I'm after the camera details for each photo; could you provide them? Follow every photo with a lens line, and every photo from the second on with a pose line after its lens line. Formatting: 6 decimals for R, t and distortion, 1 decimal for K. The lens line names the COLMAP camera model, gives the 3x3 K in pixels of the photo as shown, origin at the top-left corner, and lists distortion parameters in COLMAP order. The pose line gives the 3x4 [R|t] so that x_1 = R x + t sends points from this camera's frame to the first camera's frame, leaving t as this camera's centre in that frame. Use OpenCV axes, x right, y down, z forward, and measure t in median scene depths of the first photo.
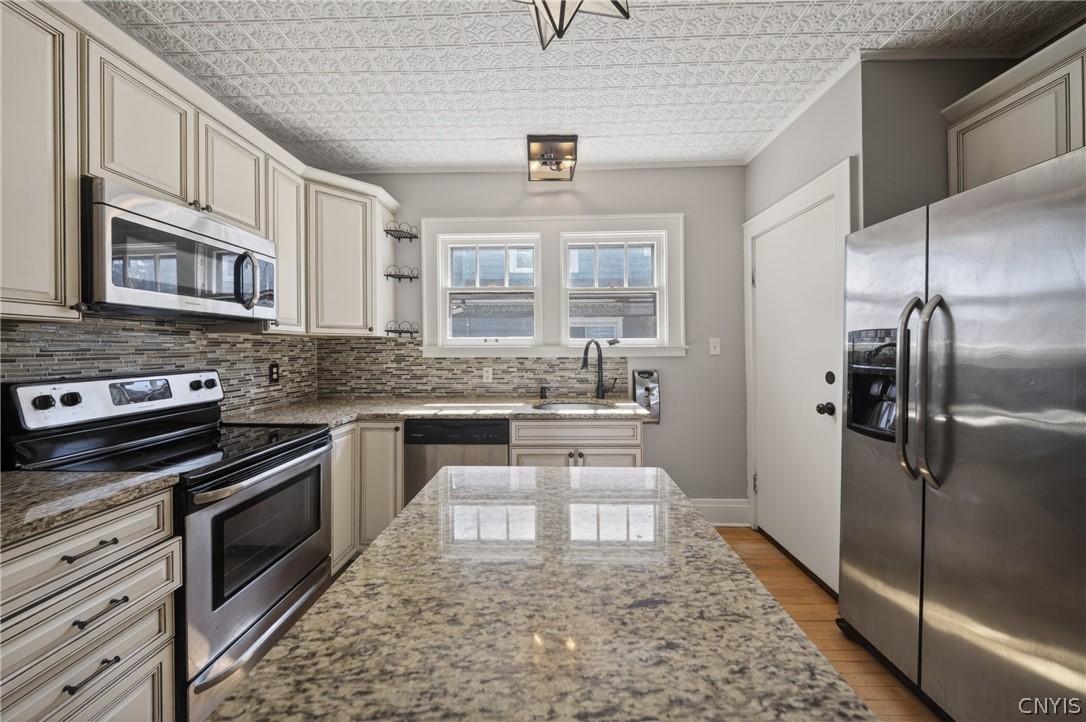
lens RADIAL K [[384.9, 0, 544.2], [0, 384.9, 352.2], [0, 0, 1]] dist [-0.001655, -0.001754]
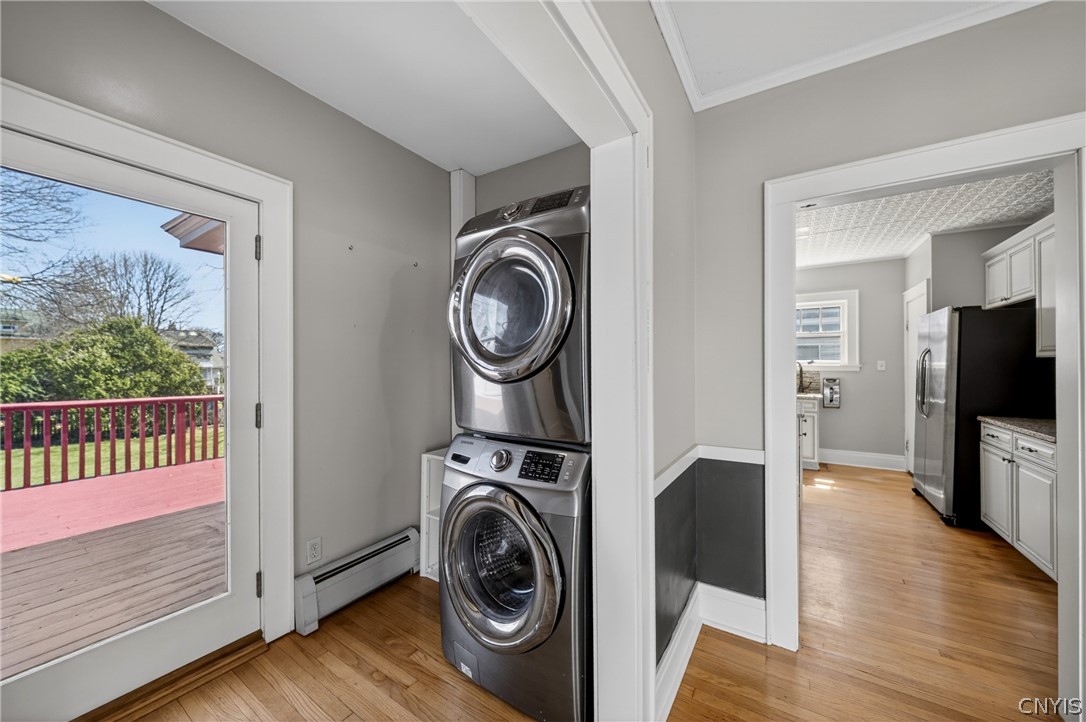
lens RADIAL K [[398.2, 0, 539.4], [0, 398.2, 362.5], [0, 0, 1]] dist [-0.001813, -0.000292]
pose [[0.852825, 0.005794, -0.522165, 0.069208], [-0.011798, 0.999897, -0.008174, 0.004144], [0.522064, 0.013132, 0.852805, -1.319998]]
